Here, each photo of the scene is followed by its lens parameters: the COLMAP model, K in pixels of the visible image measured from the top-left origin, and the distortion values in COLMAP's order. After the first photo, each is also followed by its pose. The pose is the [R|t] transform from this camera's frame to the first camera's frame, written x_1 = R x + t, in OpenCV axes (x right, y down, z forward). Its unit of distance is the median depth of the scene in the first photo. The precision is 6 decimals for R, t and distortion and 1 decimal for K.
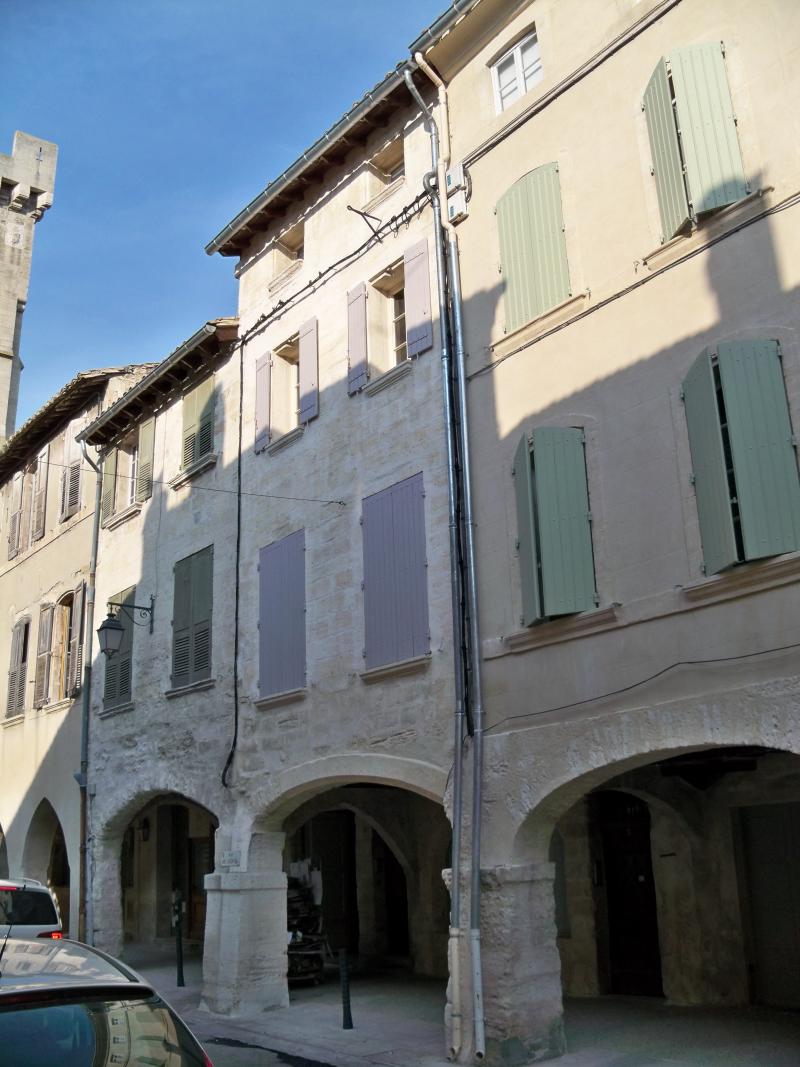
lens RADIAL K [[1123.9, 0, 400.0], [0, 1123.9, 533.5], [0, 0, 1]] dist [-0.236539, 0.290618]
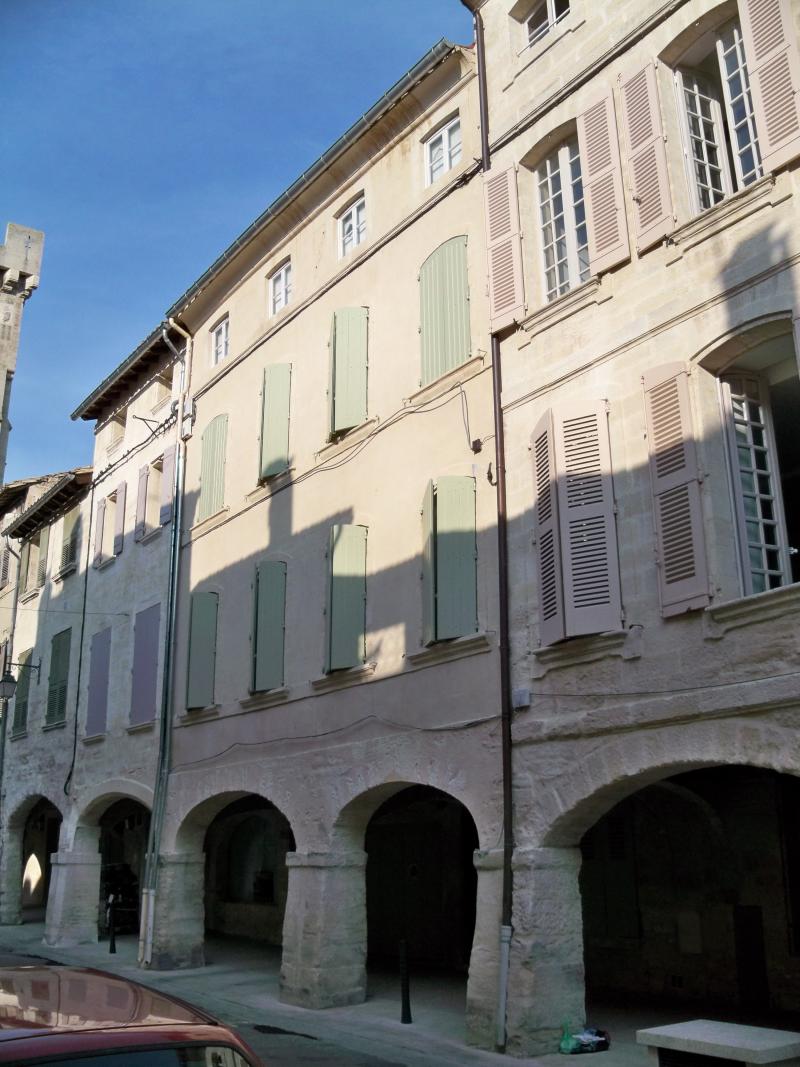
lens RADIAL K [[1049.6, 0, 400.0], [0, 1049.6, 533.5], [0, 0, 1]] dist [-0.196060, 0.212327]
pose [[0.999926, -0.000490, -0.012186, 0.303161], [0.000525, 0.999996, 0.002865, -0.126597], [0.012184, -0.002871, 0.999922, -0.372405]]
